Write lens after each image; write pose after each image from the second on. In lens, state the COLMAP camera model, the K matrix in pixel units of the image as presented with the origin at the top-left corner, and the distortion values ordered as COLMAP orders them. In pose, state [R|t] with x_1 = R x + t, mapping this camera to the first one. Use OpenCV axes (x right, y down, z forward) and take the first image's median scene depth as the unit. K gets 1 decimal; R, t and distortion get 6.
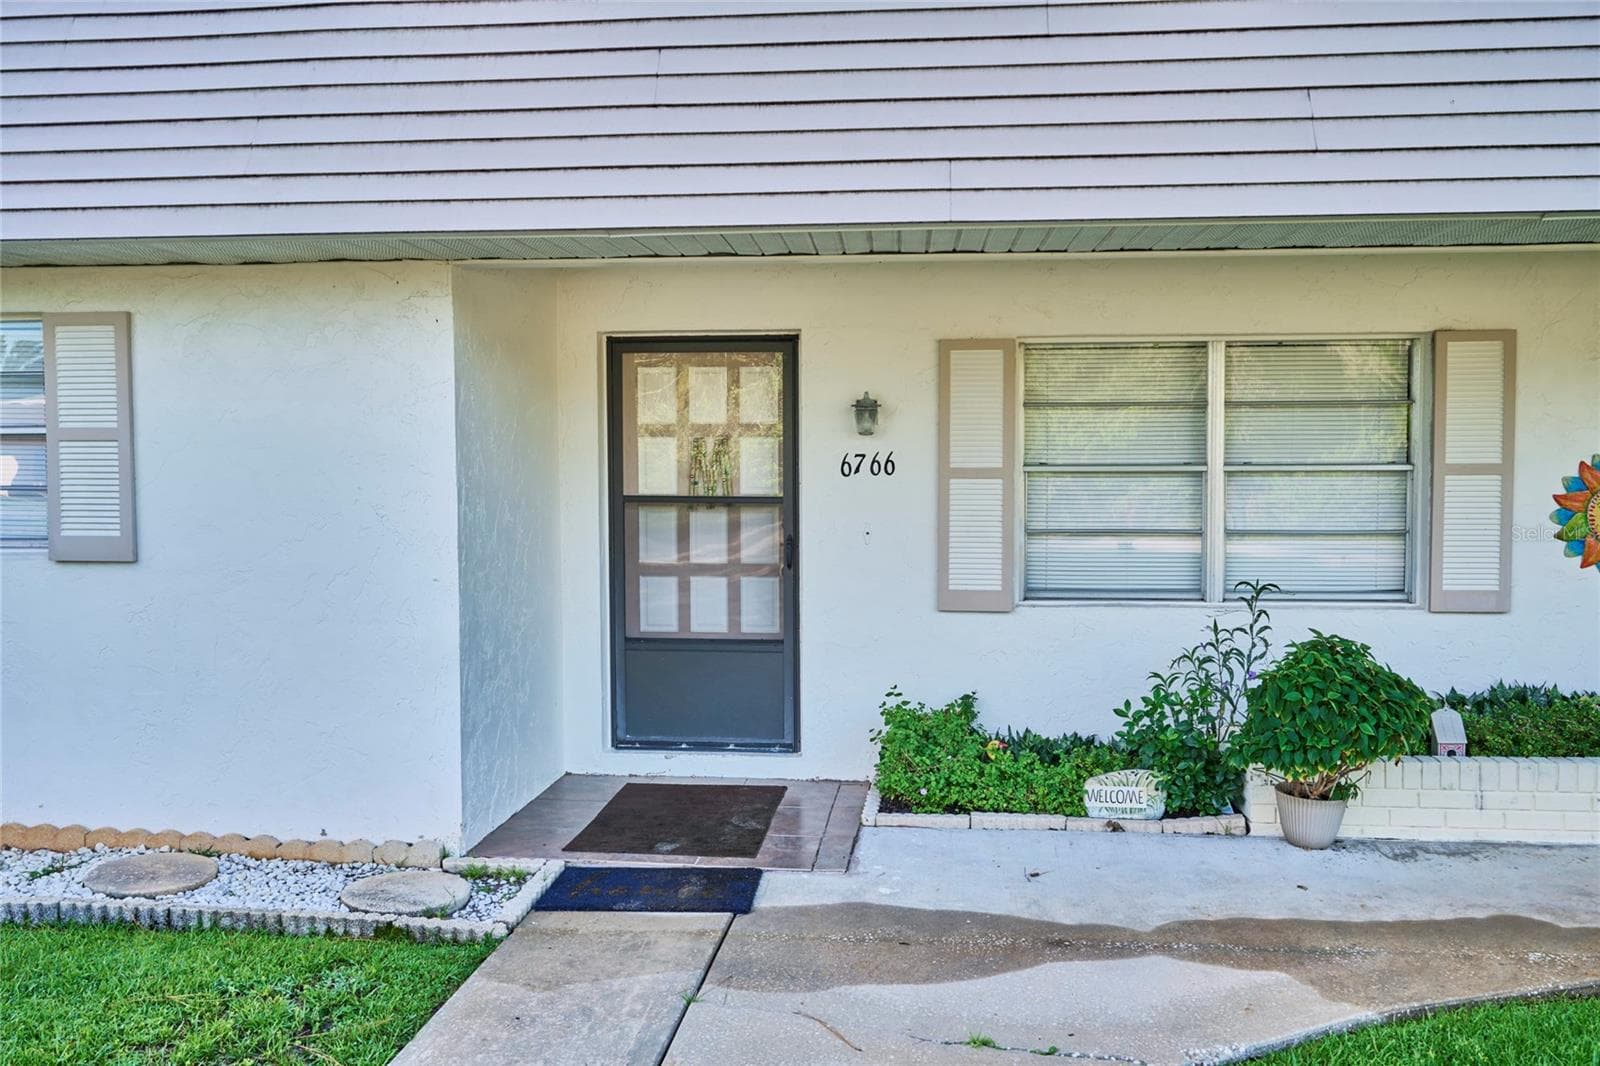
lens RADIAL K [[1381.9, 0, 805.6], [0, 1381.9, 540.6], [0, 0, 1]] dist [-0.003641, 0.003088]
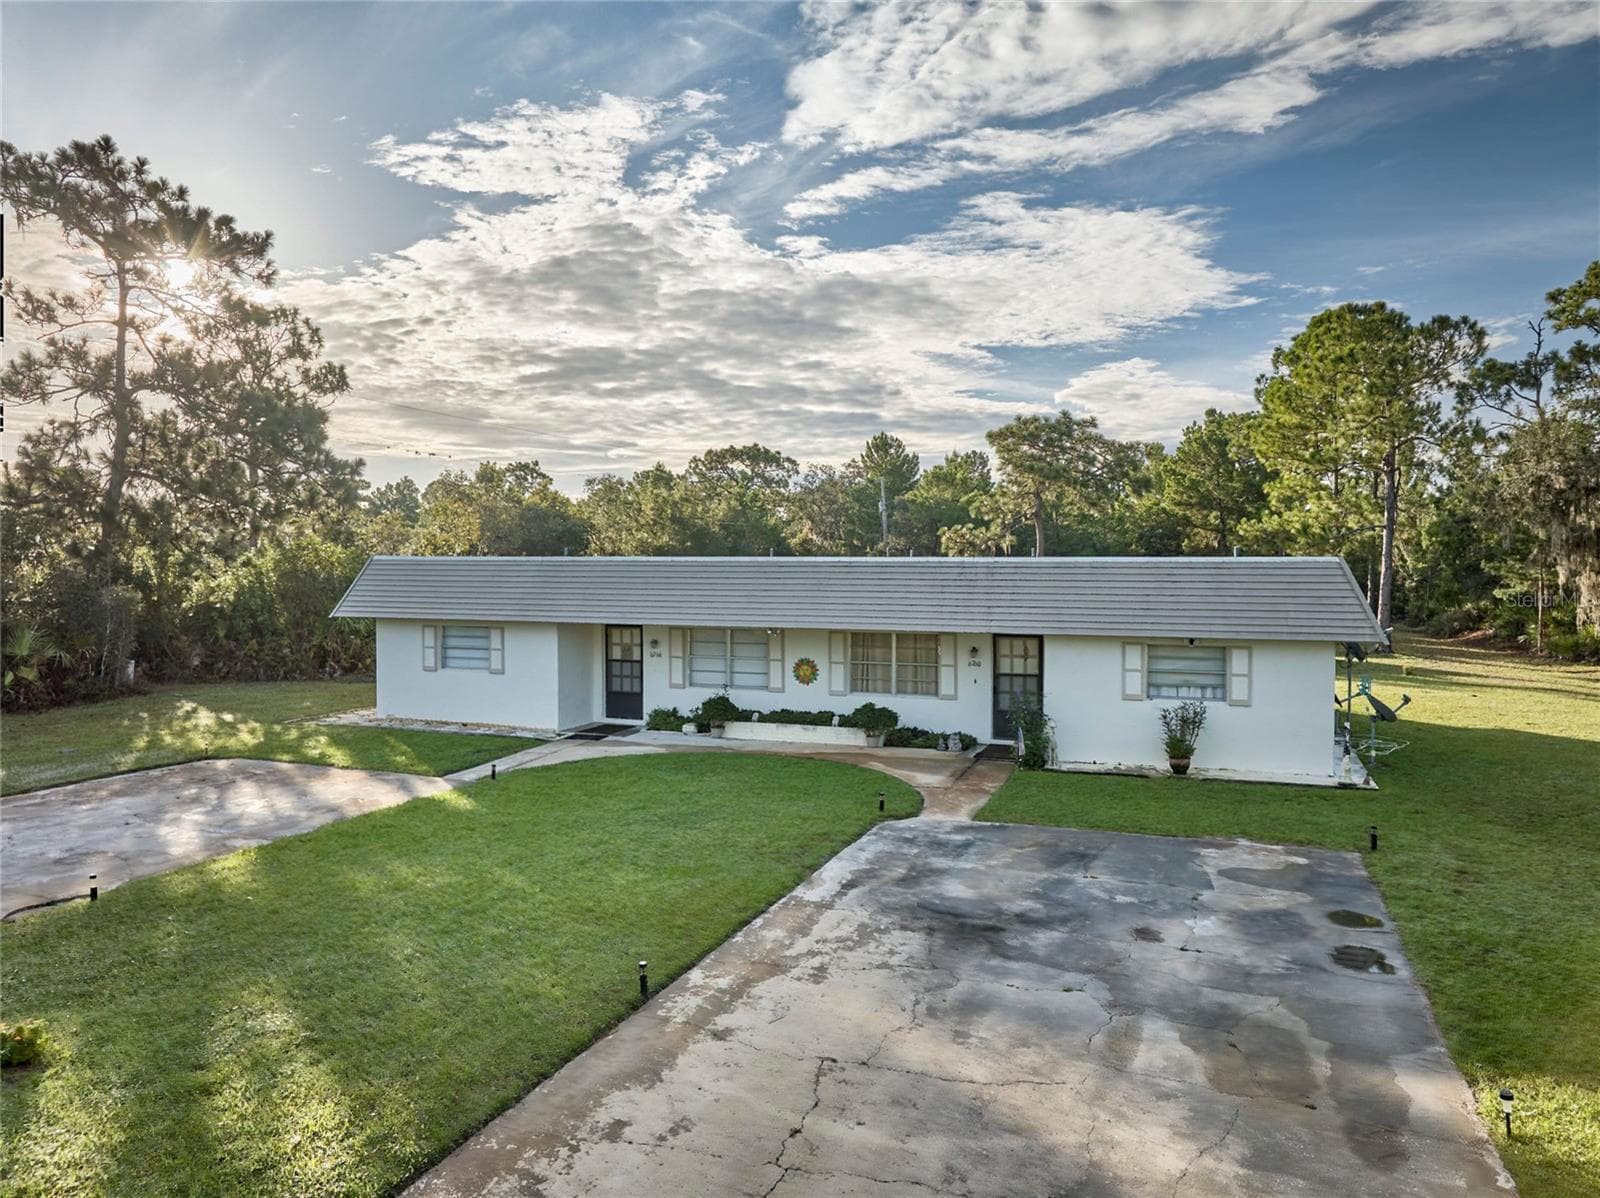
lens RADIAL K [[1131.2, 0, 794.2], [0, 1131.2, 608.2], [0, 0, 1]] dist [-0.001828, -0.079874]
pose [[0.966314, 0.014306, -0.256968, 1.513194], [-0.017136, 0.999815, -0.008774, -0.193010], [0.256795, 0.012882, 0.966380, -2.585158]]
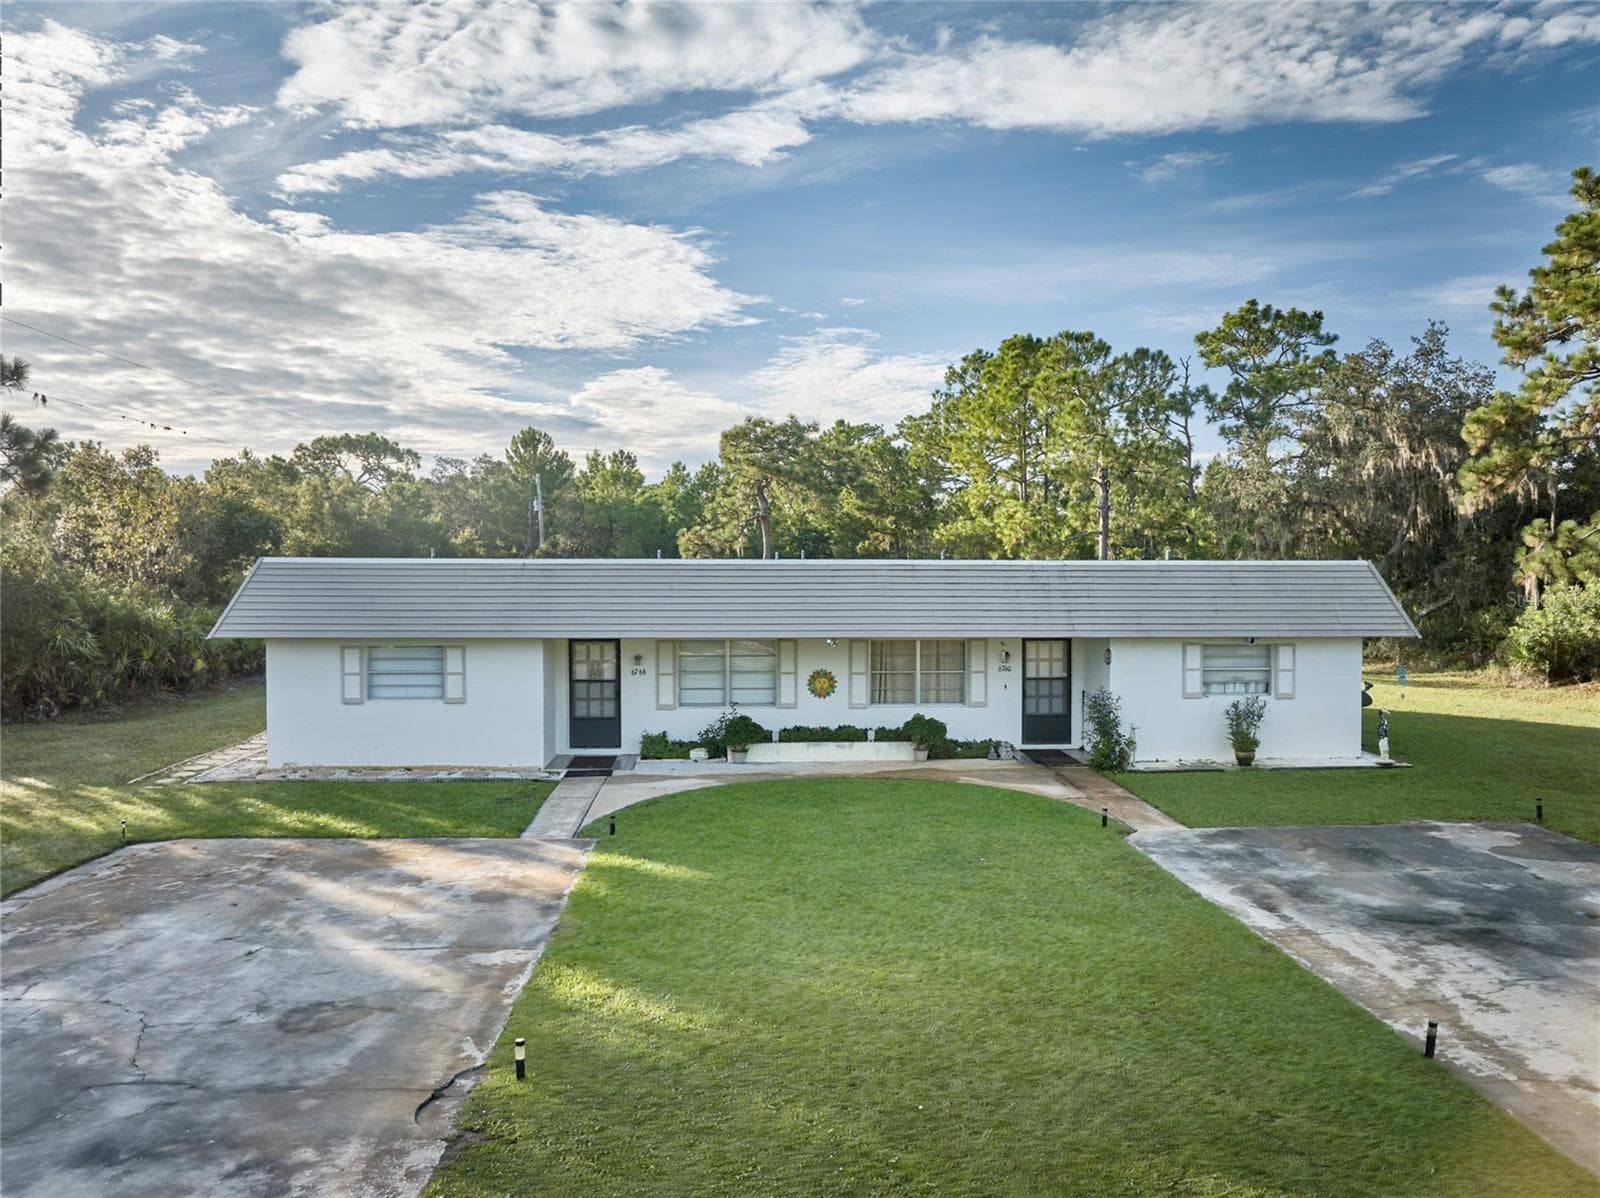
lens RADIAL K [[1134.0, 0, 800.0], [0, 1134.0, 599.0], [0, 0, 1]] dist [-0.038233, 0.000853]
pose [[0.986862, -0.000747, 0.161562, -0.021032], [0.004240, 0.999765, -0.021279, -0.203558], [-0.161508, 0.021685, 0.986633, -2.358108]]
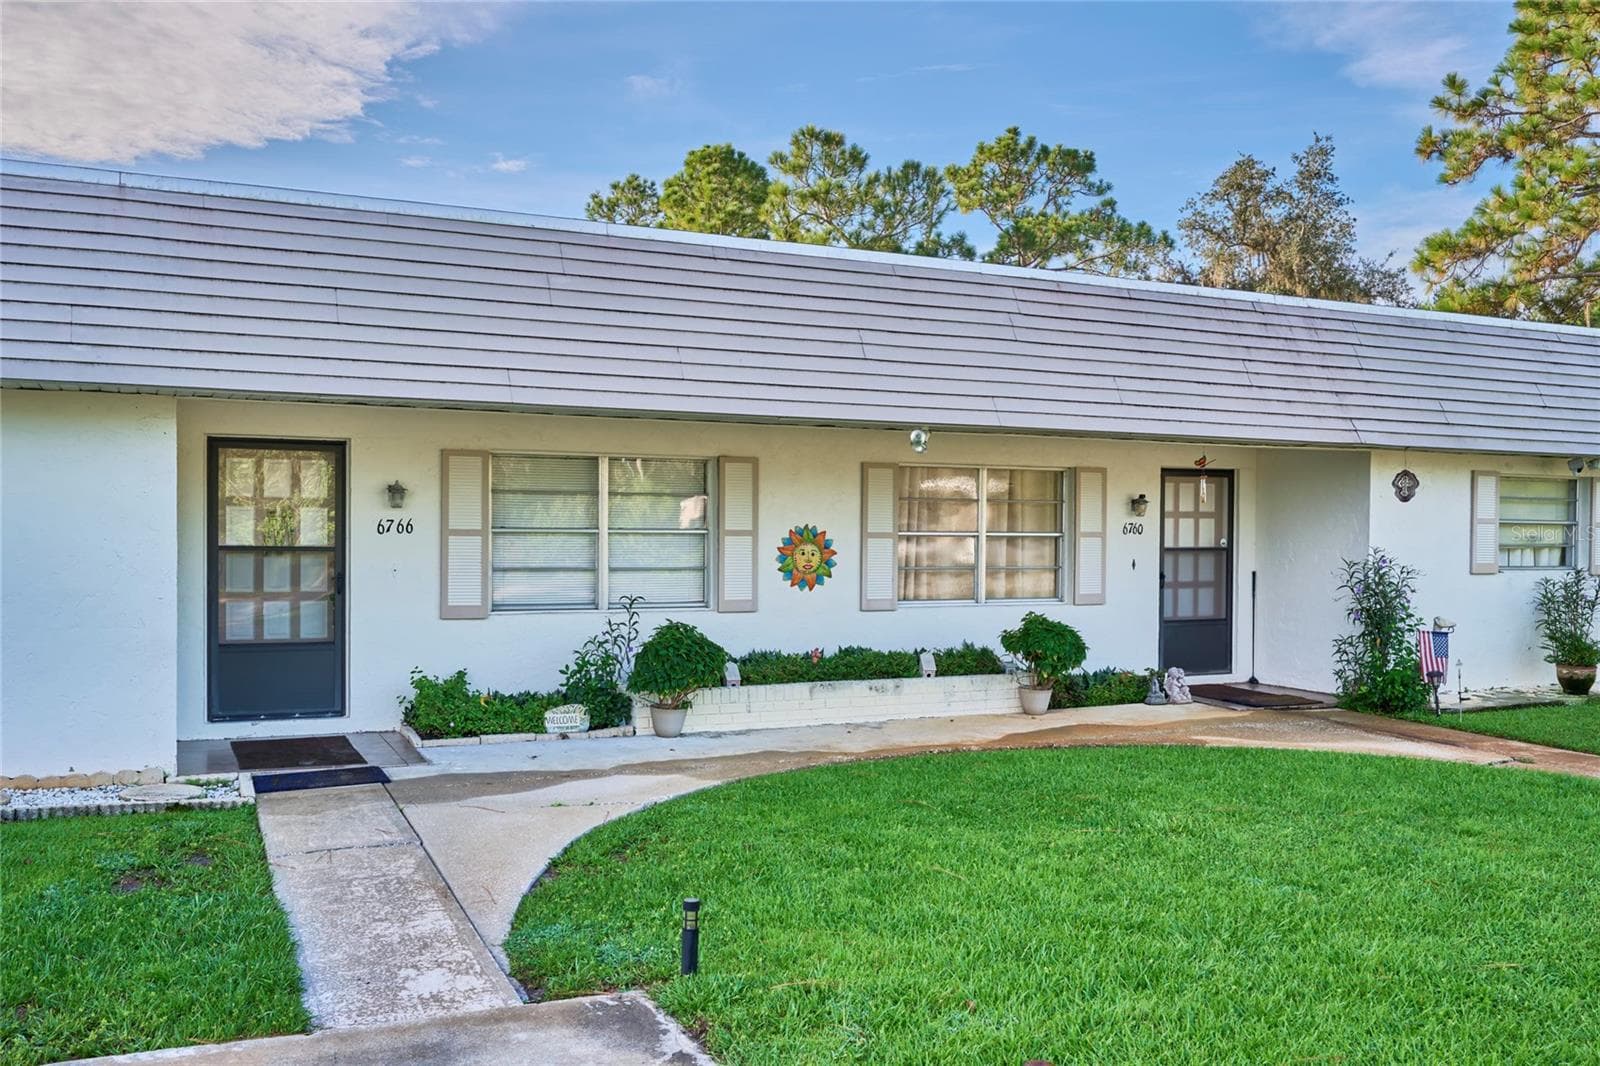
lens RADIAL K [[1381.9, 0, 805.6], [0, 1381.9, 540.6], [0, 0, 1]] dist [-0.003641, 0.003088]
pose [[0.855787, 0.005825, 0.517296, -0.392502], [0.016748, 0.999101, -0.038956, 0.031693], [-0.517058, 0.042002, 0.854919, -0.616891]]
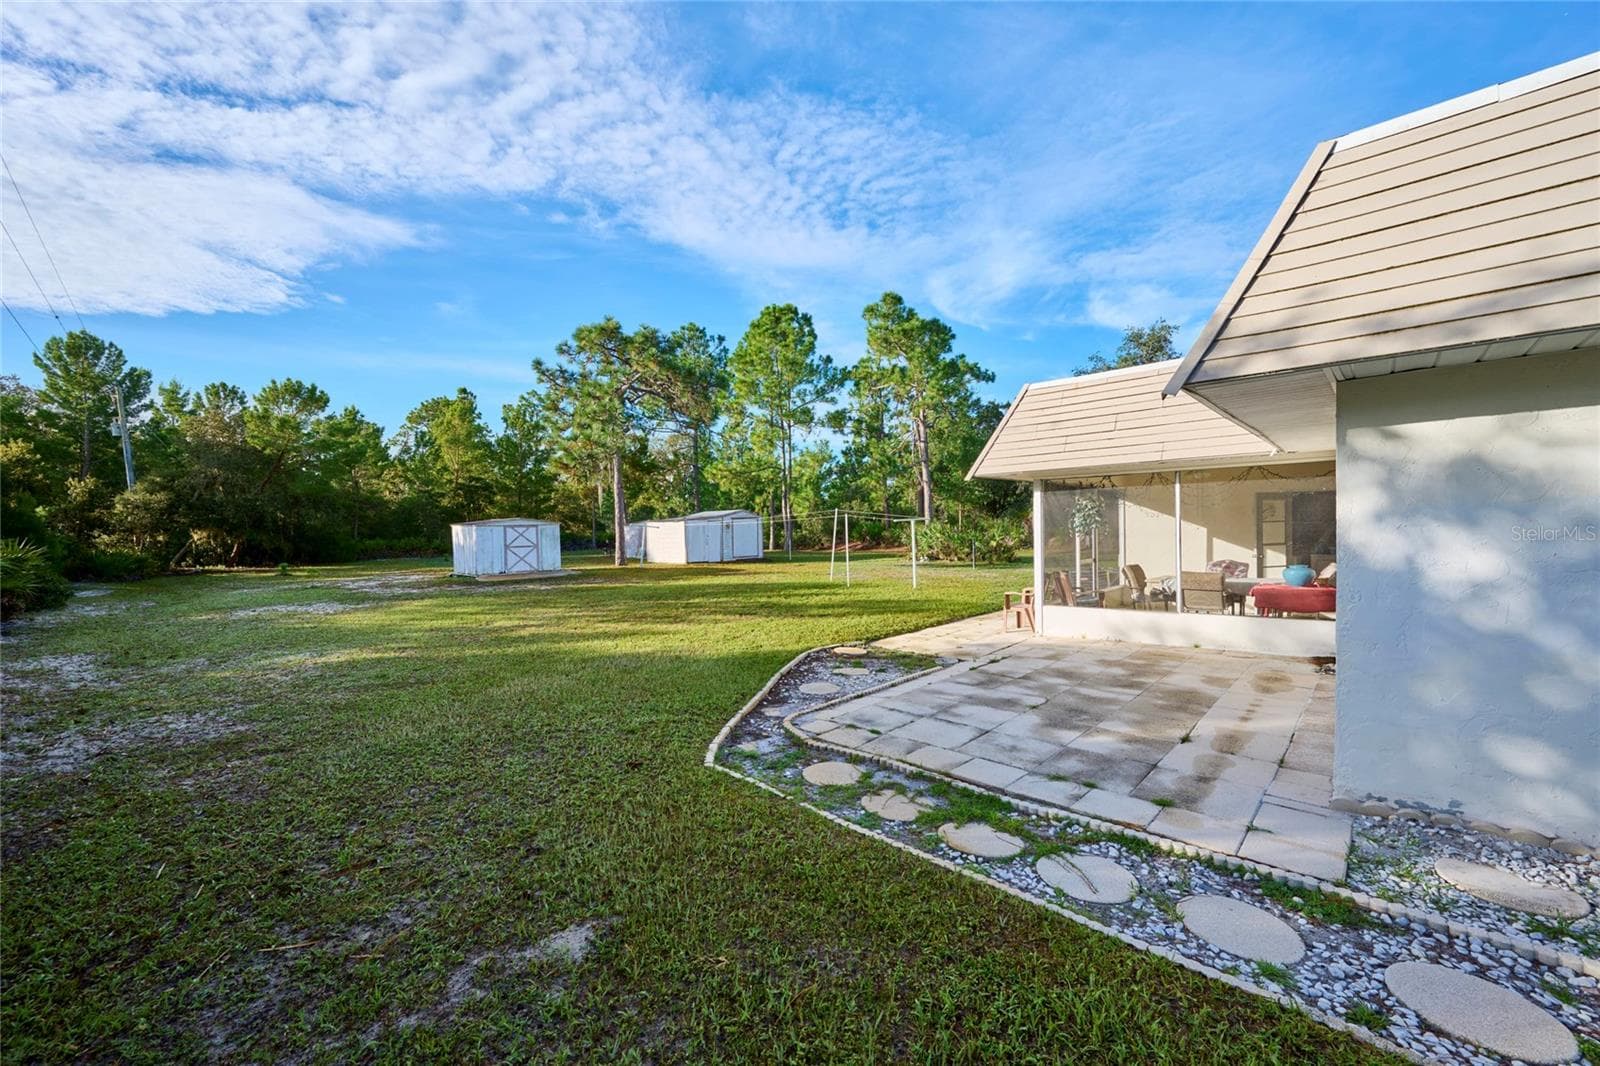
lens RADIAL K [[630.6, 0, 800.0], [0, 630.6, 533.0], [0, 0, 1]] dist [-0.001712, 0.000193]
pose [[0.607077, -0.017232, 0.794456, -1.567816], [0.061997, 0.997745, -0.025732, -0.138040], [-0.792221, 0.064875, 0.606776, 2.515915]]
